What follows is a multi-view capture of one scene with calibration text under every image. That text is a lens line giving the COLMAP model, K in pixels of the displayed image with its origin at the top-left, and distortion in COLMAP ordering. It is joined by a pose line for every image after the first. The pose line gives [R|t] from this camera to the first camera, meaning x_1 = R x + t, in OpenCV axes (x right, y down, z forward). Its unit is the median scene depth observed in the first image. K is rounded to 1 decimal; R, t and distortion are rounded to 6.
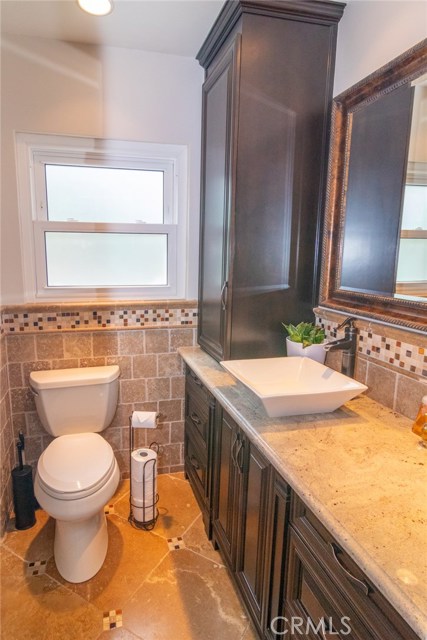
lens RADIAL K [[372.0, 0, 177.2], [0, 372.0, 319.7], [0, 0, 1]] dist [0.000228, -0.000042]
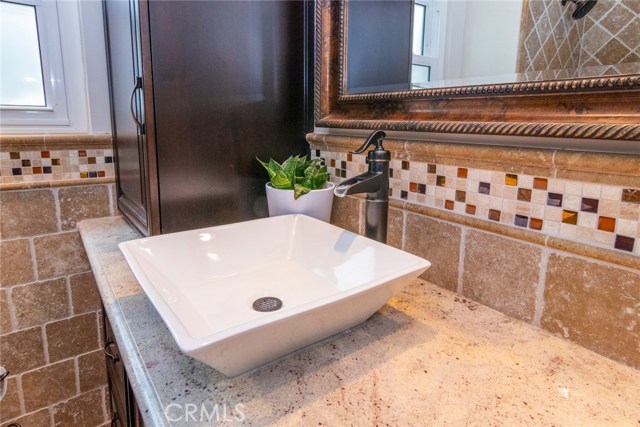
lens RADIAL K [[372.0, 0, 321.0], [0, 372.0, 182.3], [0, 0, 1]] dist [0.000228, -0.000042]
pose [[0.914455, -0.060789, 0.400096, 0.151961], [0.064464, 0.997911, 0.004279, 0.051463], [-0.399521, 0.021879, 0.916463, 0.472220]]
